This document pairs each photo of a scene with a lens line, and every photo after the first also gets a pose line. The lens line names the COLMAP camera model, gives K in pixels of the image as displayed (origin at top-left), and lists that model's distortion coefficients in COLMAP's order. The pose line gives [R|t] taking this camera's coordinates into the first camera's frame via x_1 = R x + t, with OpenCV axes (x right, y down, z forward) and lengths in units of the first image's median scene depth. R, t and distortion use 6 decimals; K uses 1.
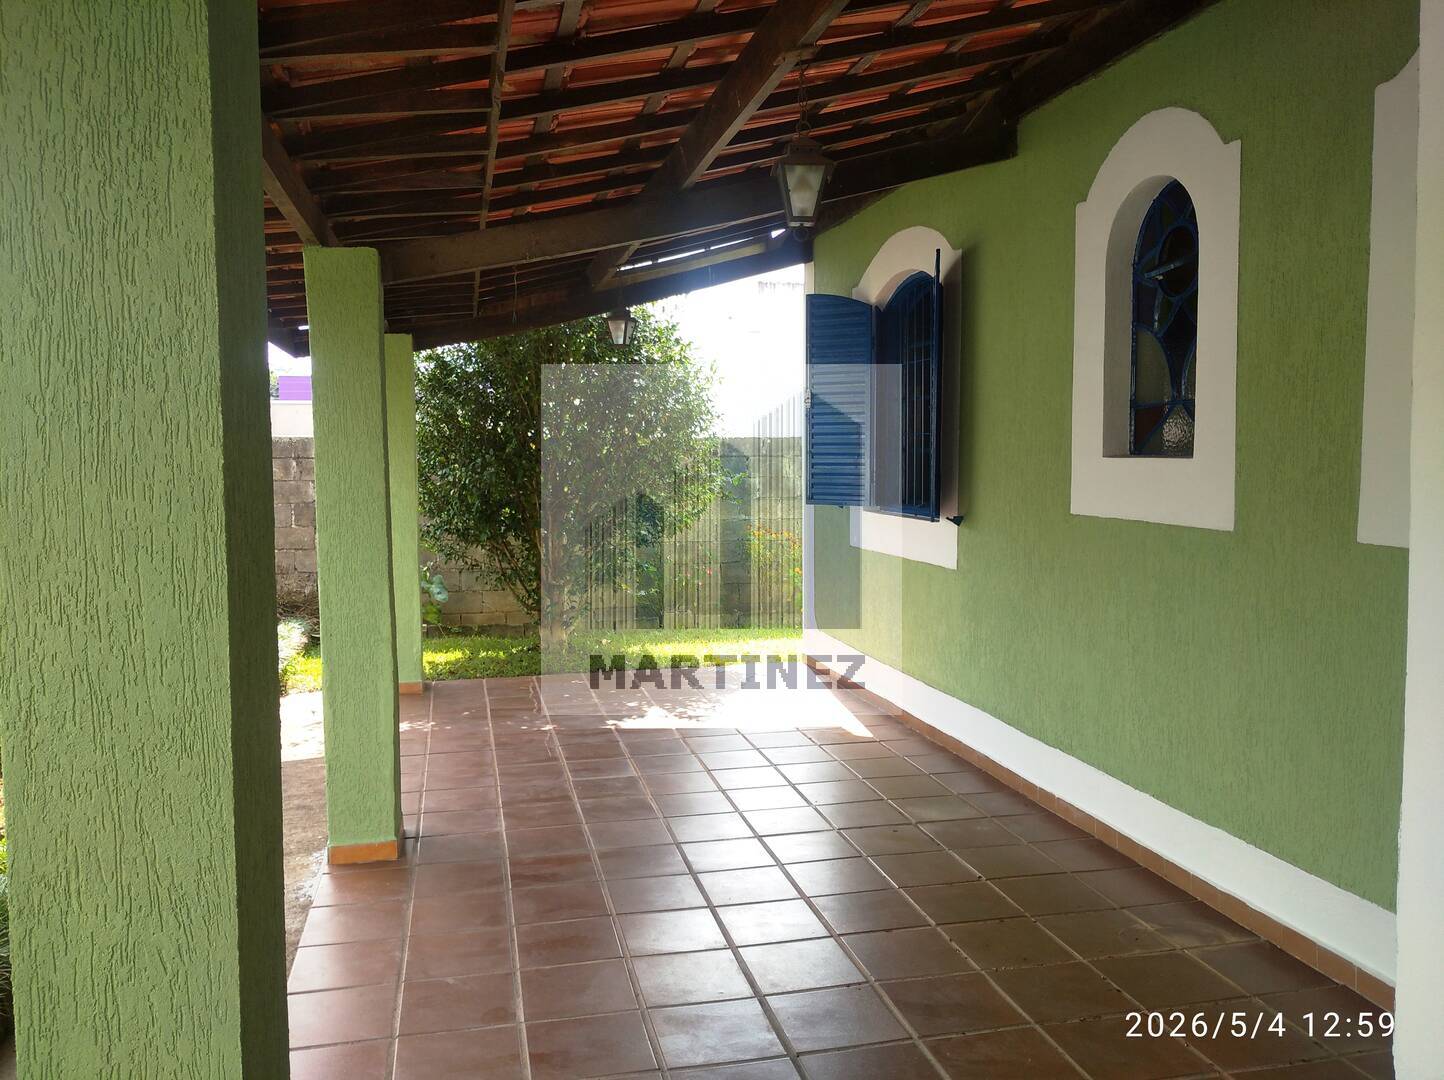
lens RADIAL K [[1181.7, 0, 709.6], [0, 1181.7, 526.3], [0, 0, 1]] dist [0.081611, -0.124974]
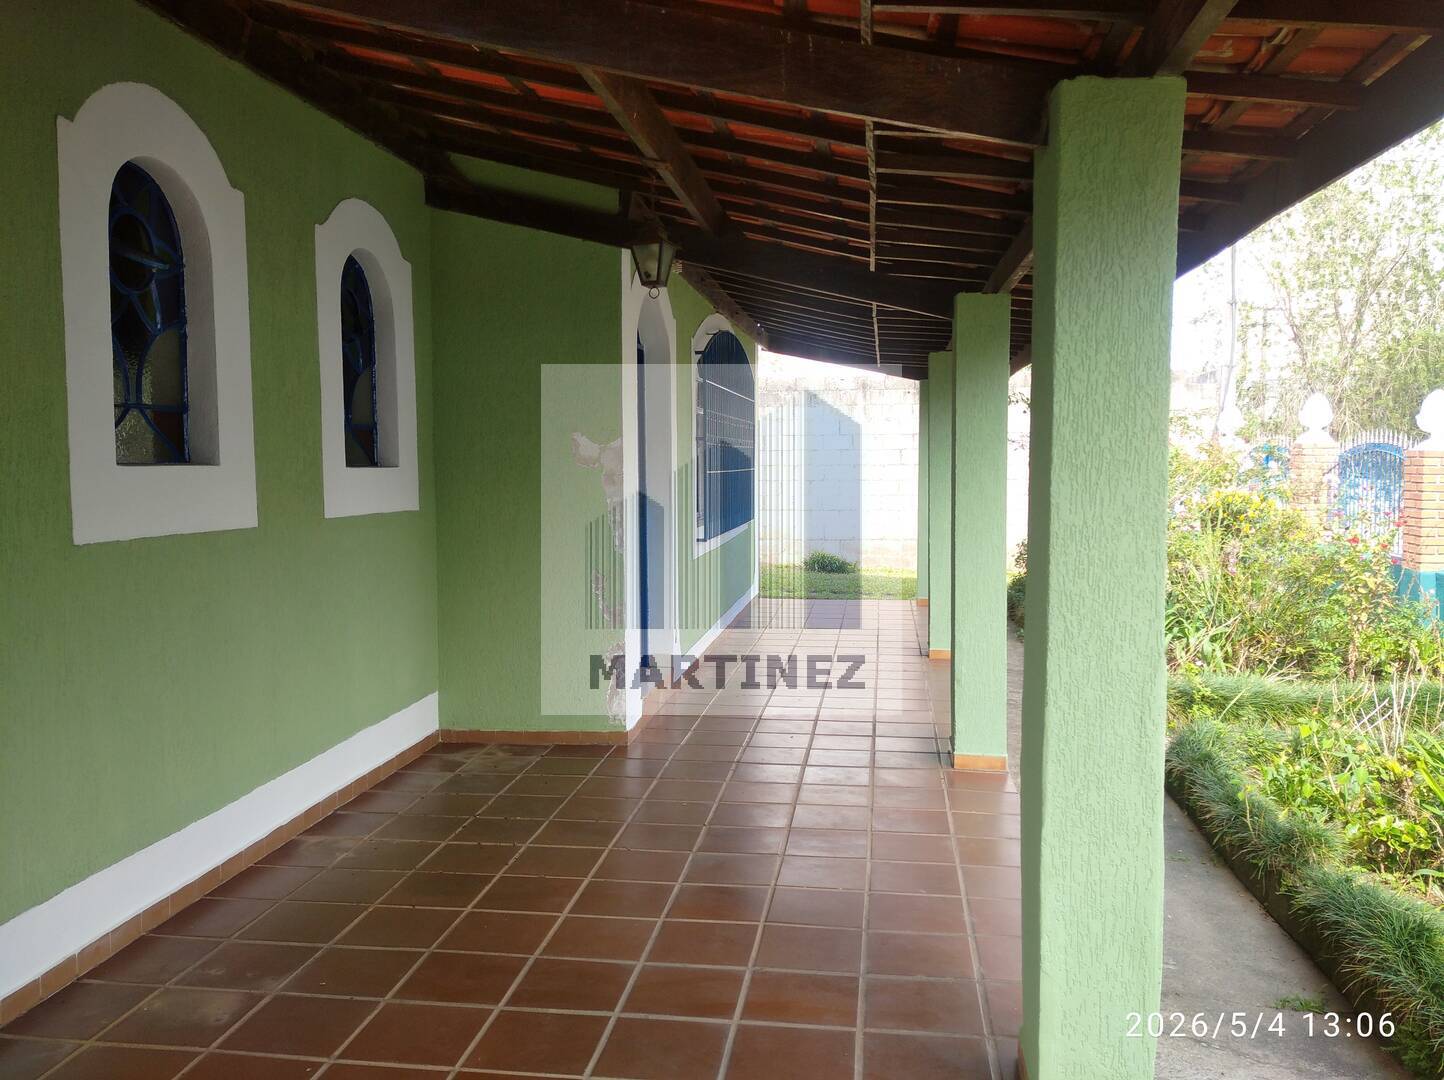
lens RADIAL K [[1181.7, 0, 709.6], [0, 1181.7, 526.3], [0, 0, 1]] dist [0.081611, -0.124974]
pose [[-0.938067, -0.012223, 0.346238, -0.365174], [0.029950, 0.992775, 0.116192, -0.113832], [-0.345157, 0.119366, -0.930923, 1.839464]]
